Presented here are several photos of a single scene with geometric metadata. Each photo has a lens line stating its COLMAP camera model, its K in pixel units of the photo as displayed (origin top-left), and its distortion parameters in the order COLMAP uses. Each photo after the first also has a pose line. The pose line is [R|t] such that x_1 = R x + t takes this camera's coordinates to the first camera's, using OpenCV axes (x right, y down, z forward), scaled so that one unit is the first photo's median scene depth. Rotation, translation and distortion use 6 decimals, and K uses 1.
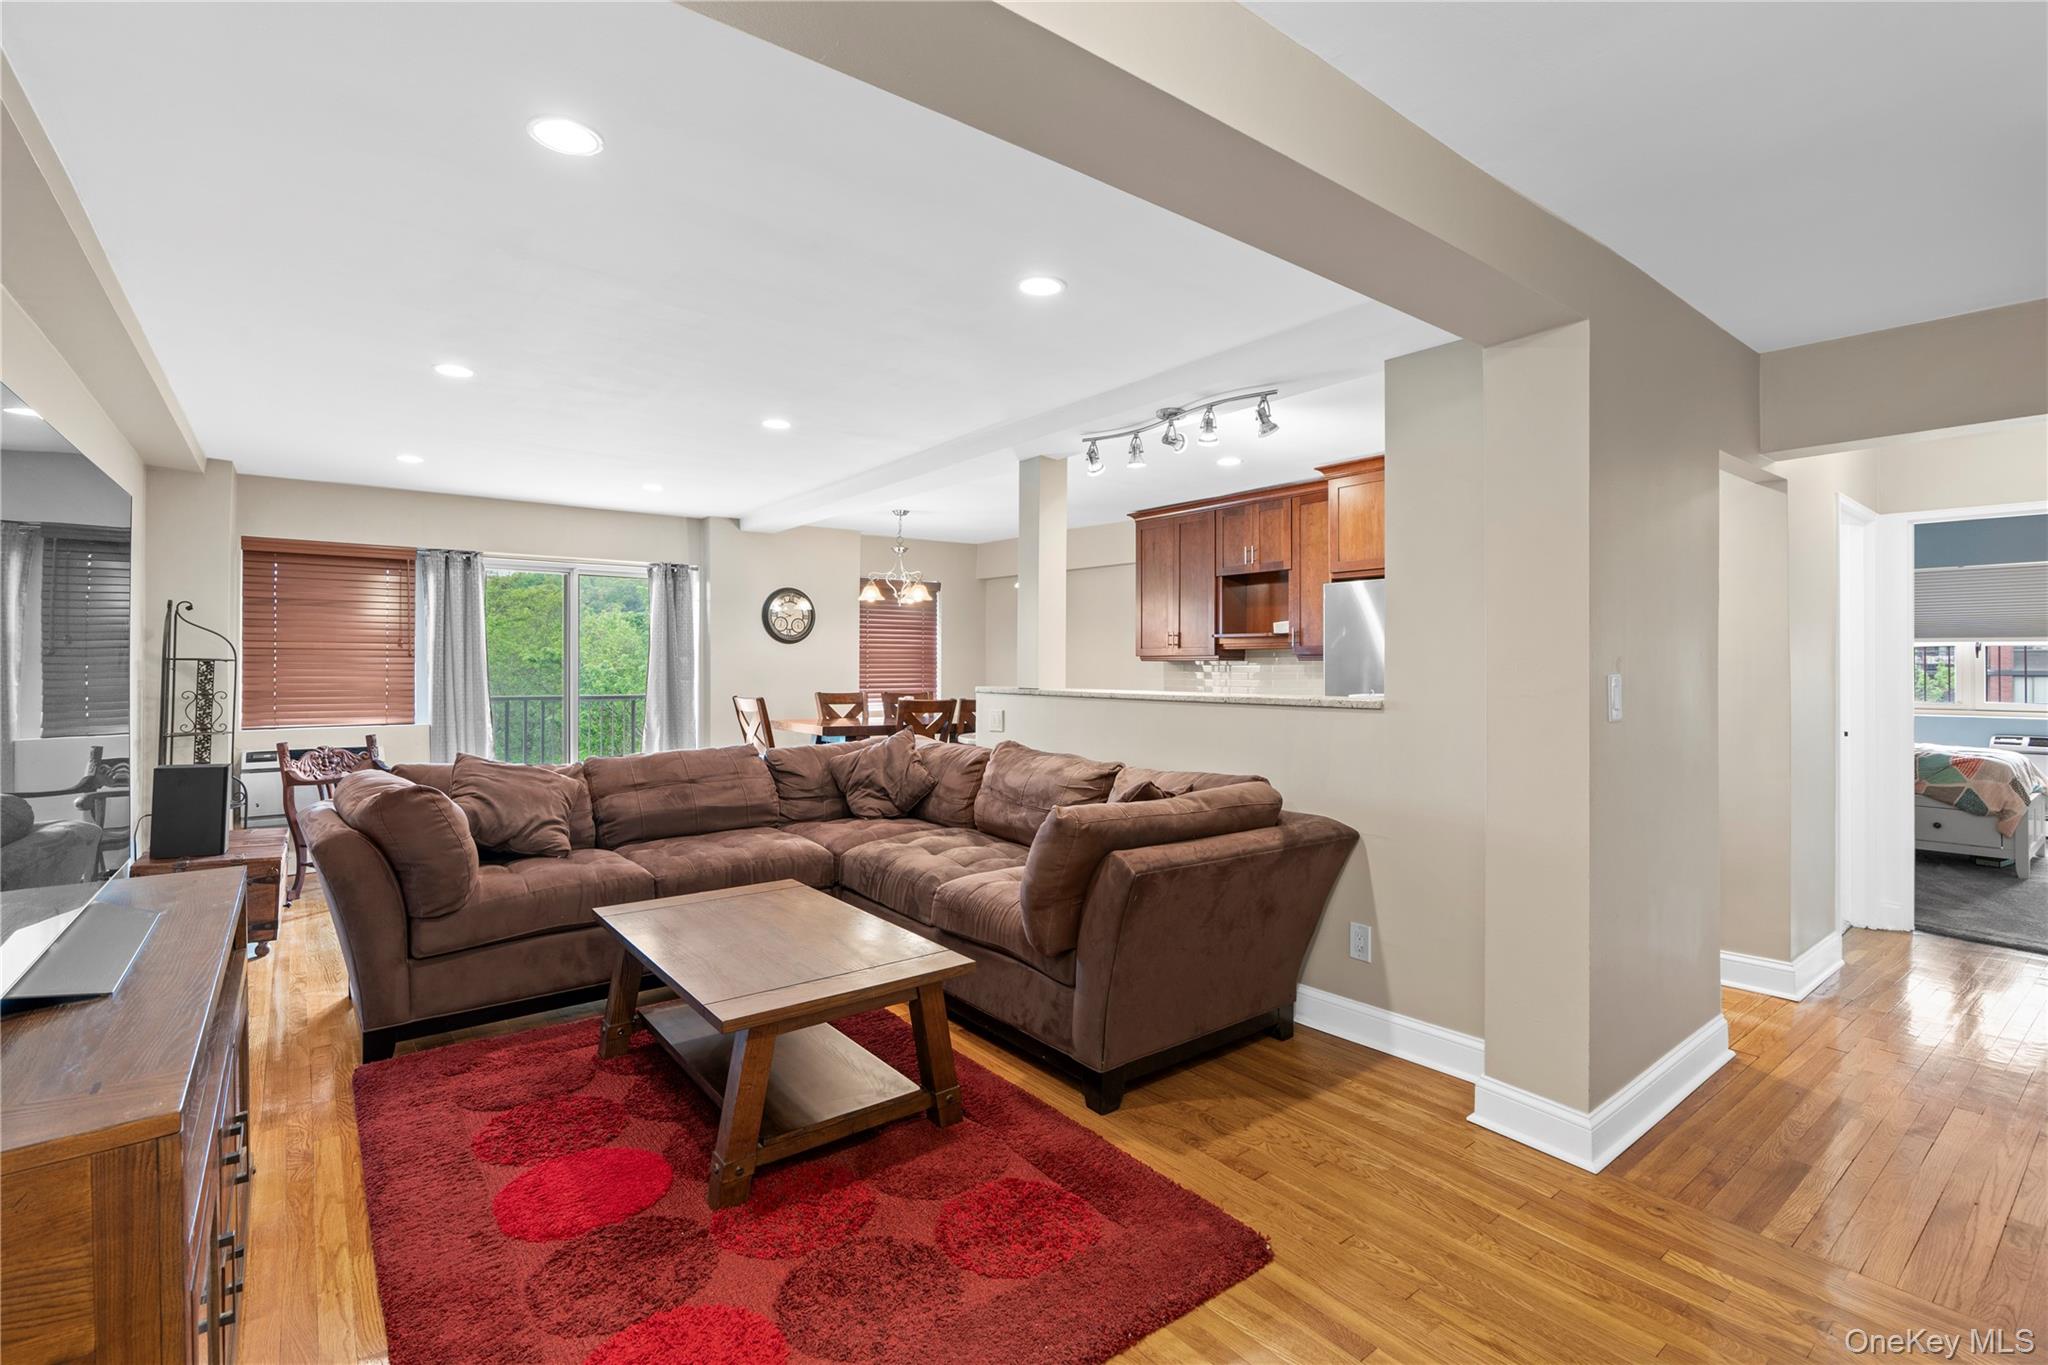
lens RADIAL K [[933.1, 0, 1023.0], [0, 933.1, 657.2], [0, 0, 1]] dist [-0.015549, 0.005781]
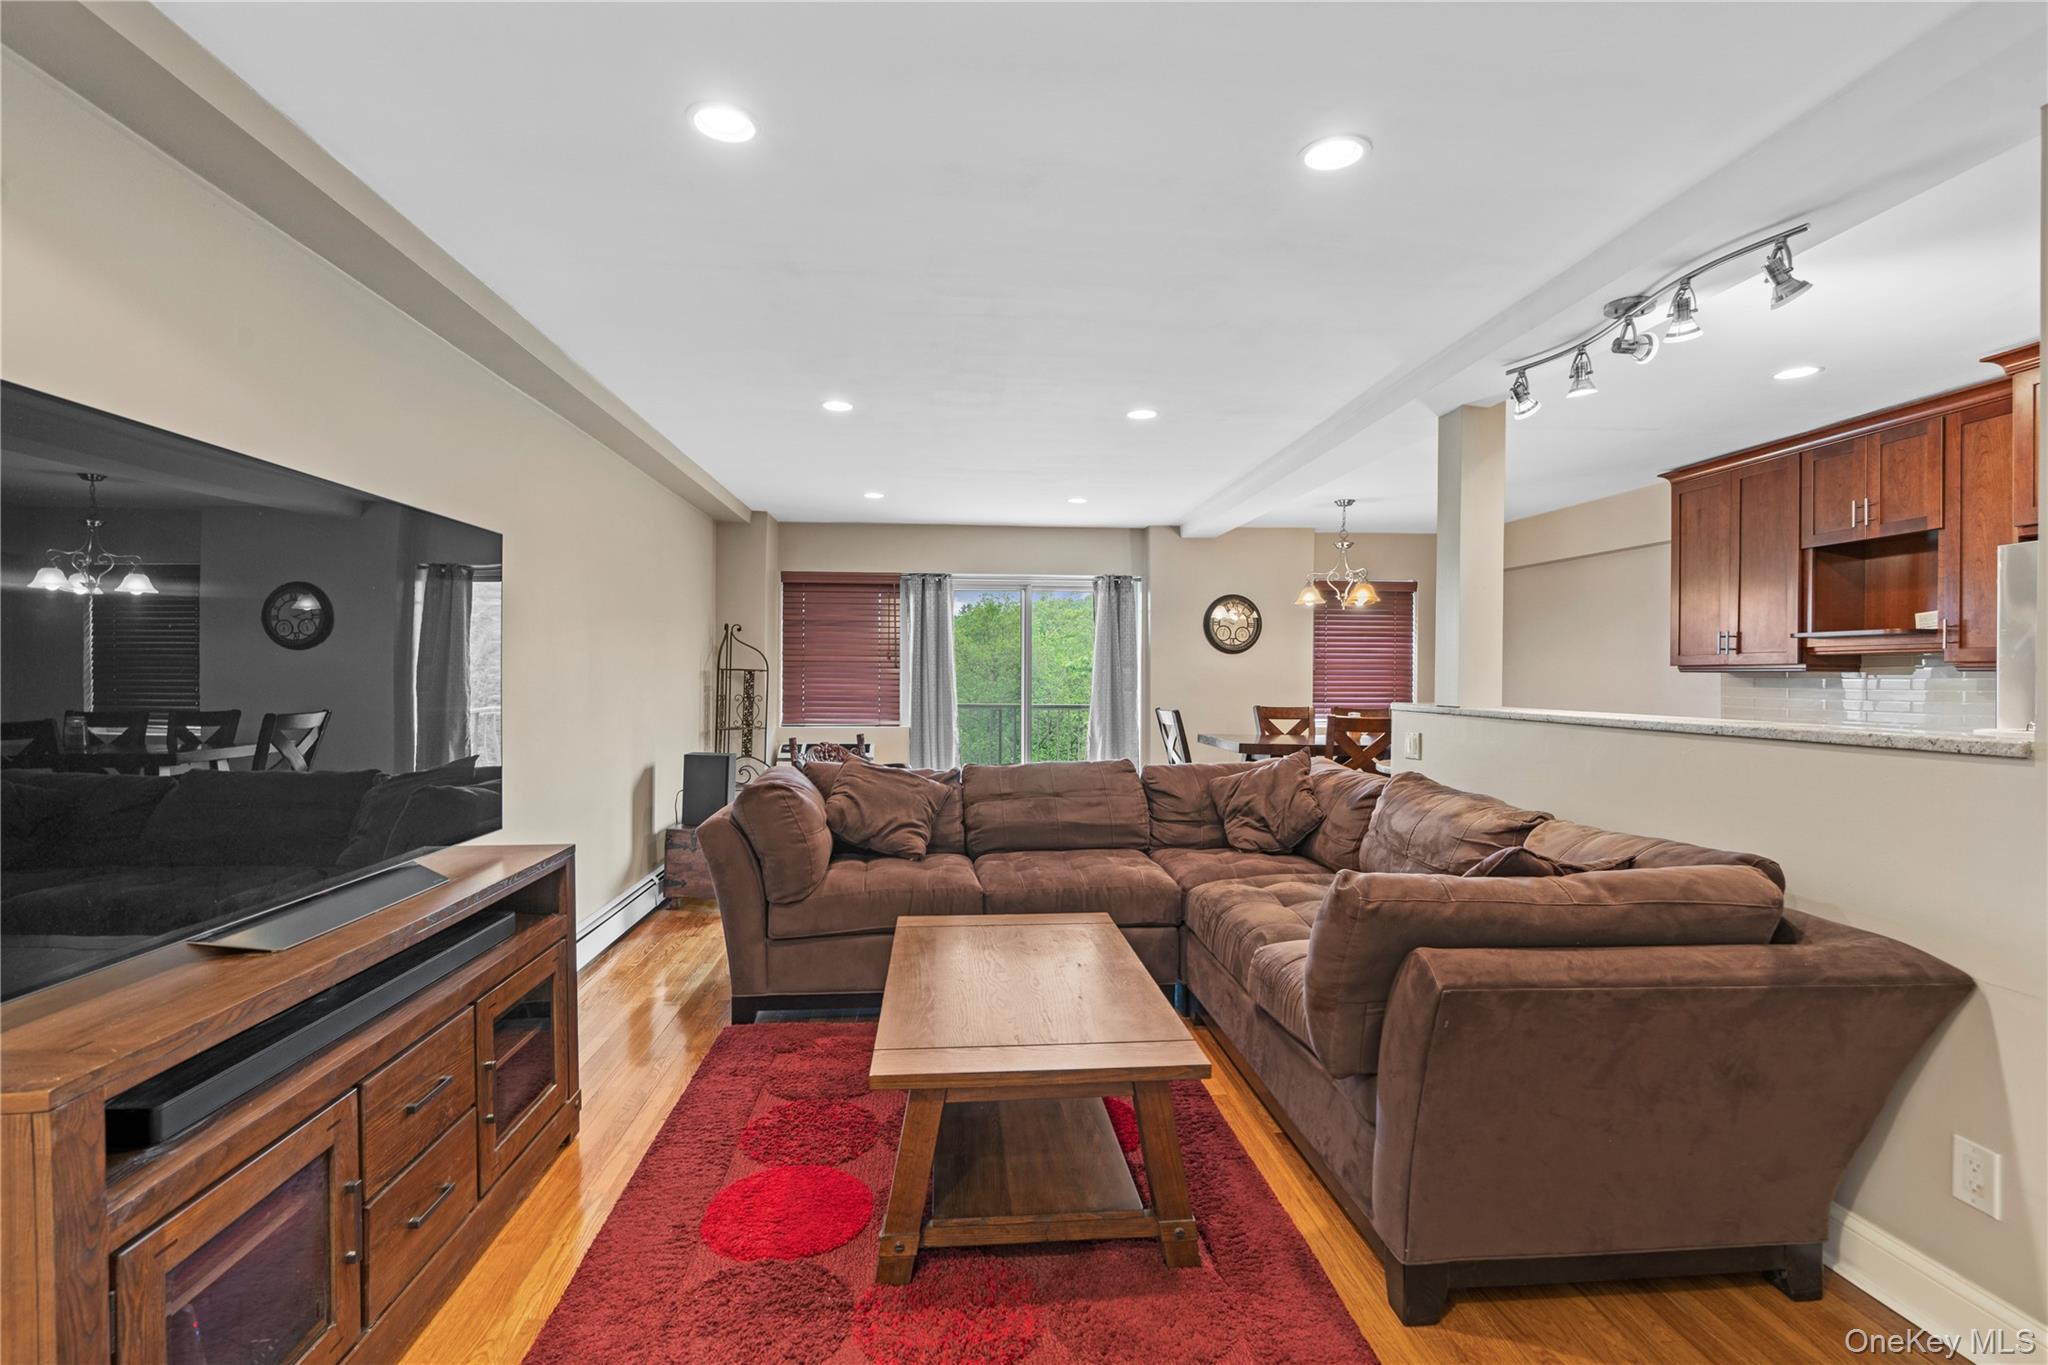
lens RADIAL K [[921.1, 0, 1015.7], [0, 921.1, 674.7], [0, 0, 1]] dist [-0.012920, 0.005359]
pose [[0.836504, 0.002423, -0.547955, 0.127880], [0.000497, 0.999986, 0.005181, 0.002989], [0.547960, -0.004606, 0.836492, 0.163811]]
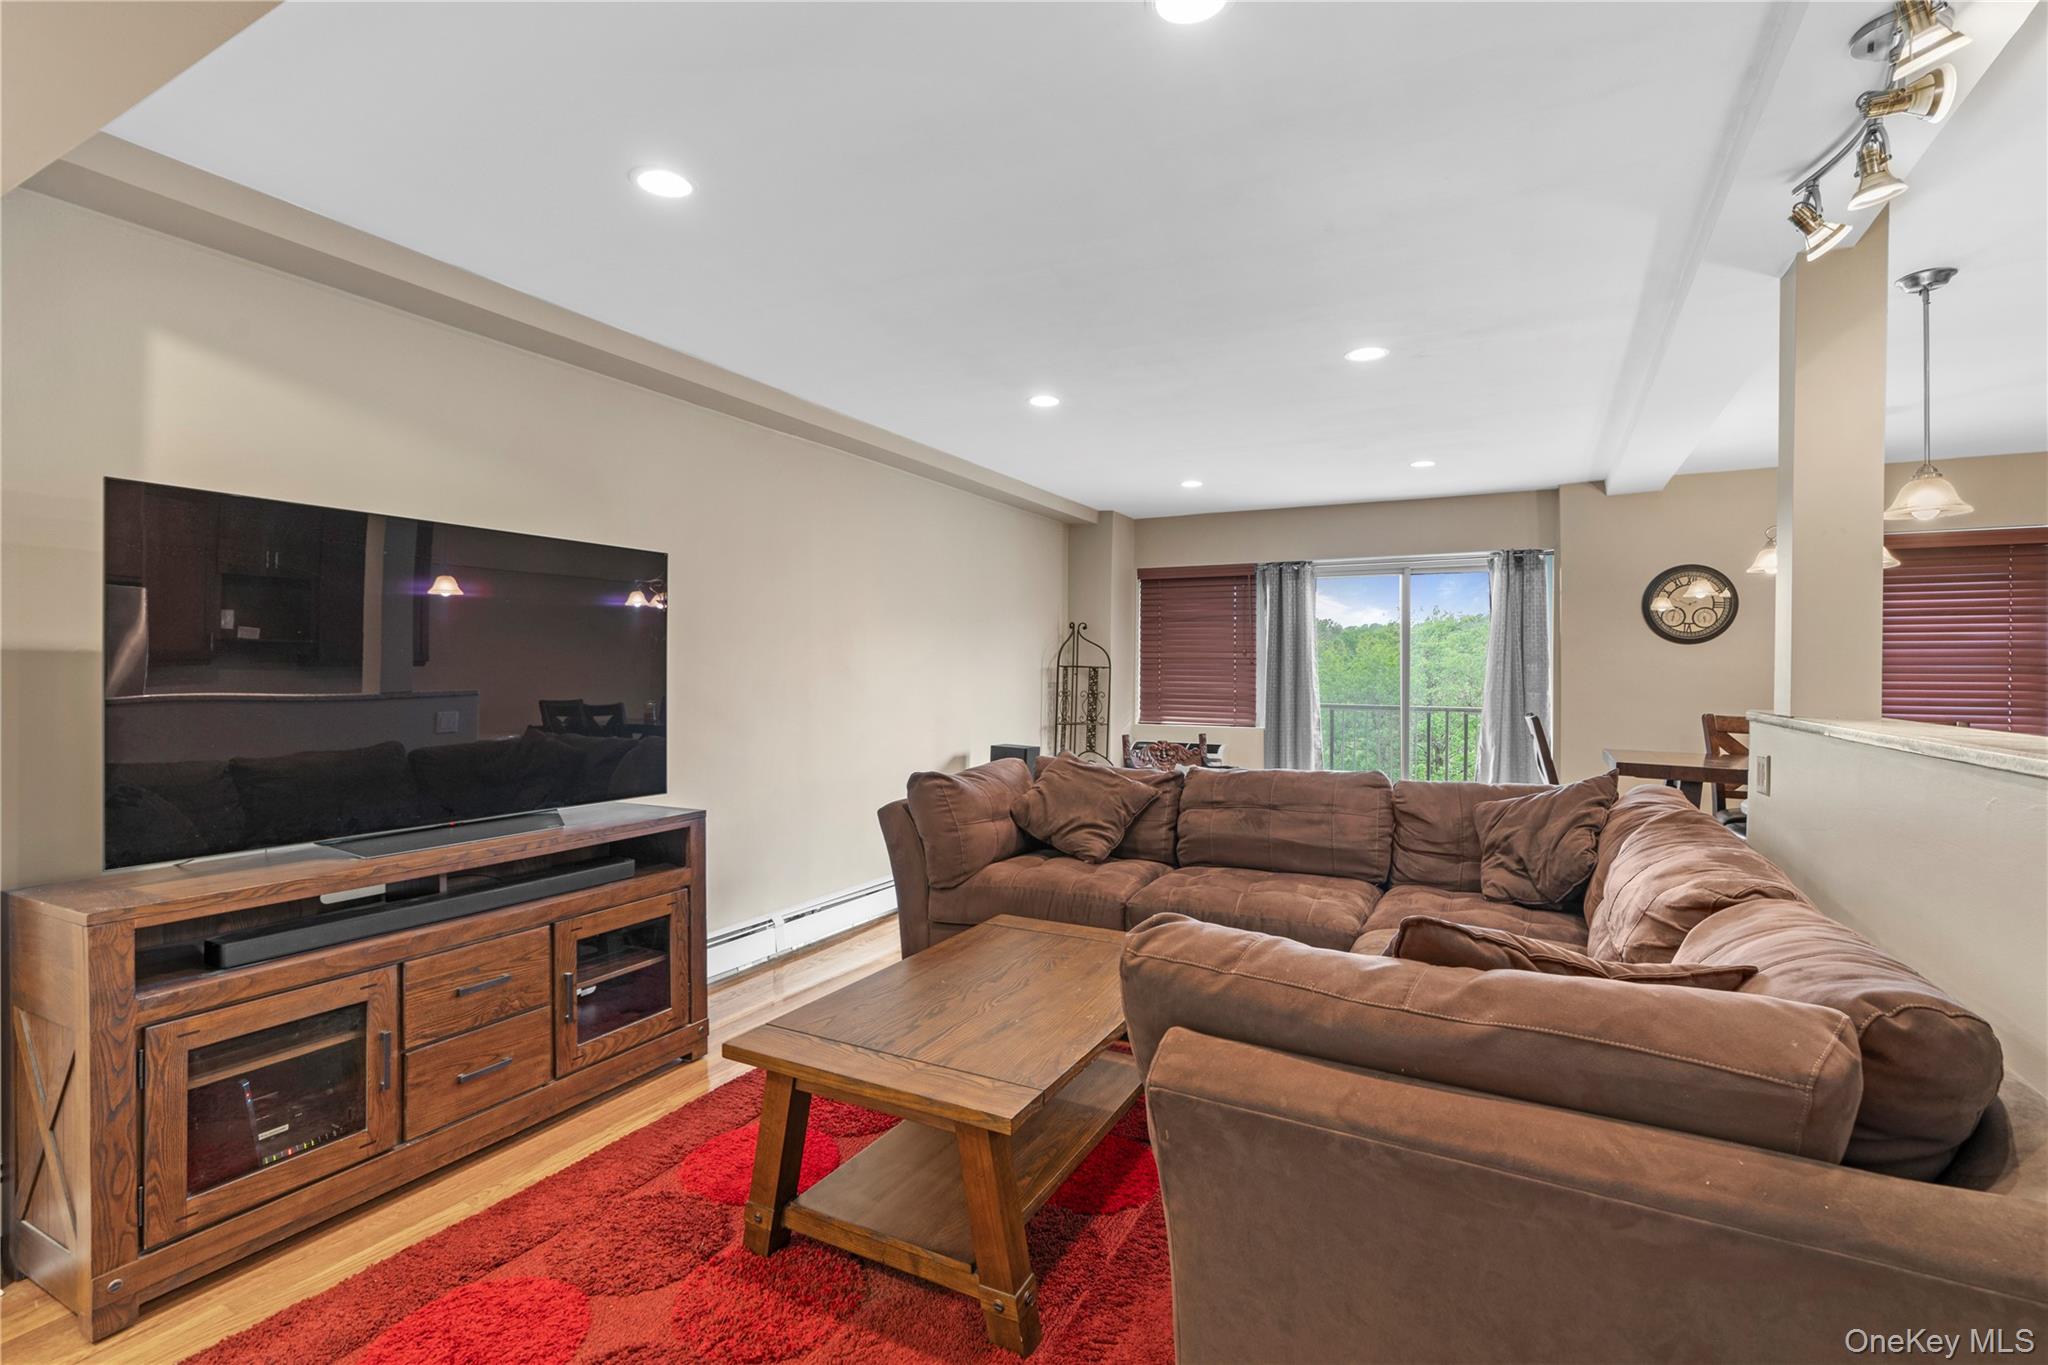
lens RADIAL K [[936.4, 0, 1024.3], [0, 936.4, 670.5], [0, 0, 1]] dist [-0.012762, 0.004638]
pose [[0.409919, -0.000289, -0.912122, 0.310062], [0.000800, 1.000000, 0.000043, 0.008228], [0.912122, -0.000747, 0.409919, 0.421377]]
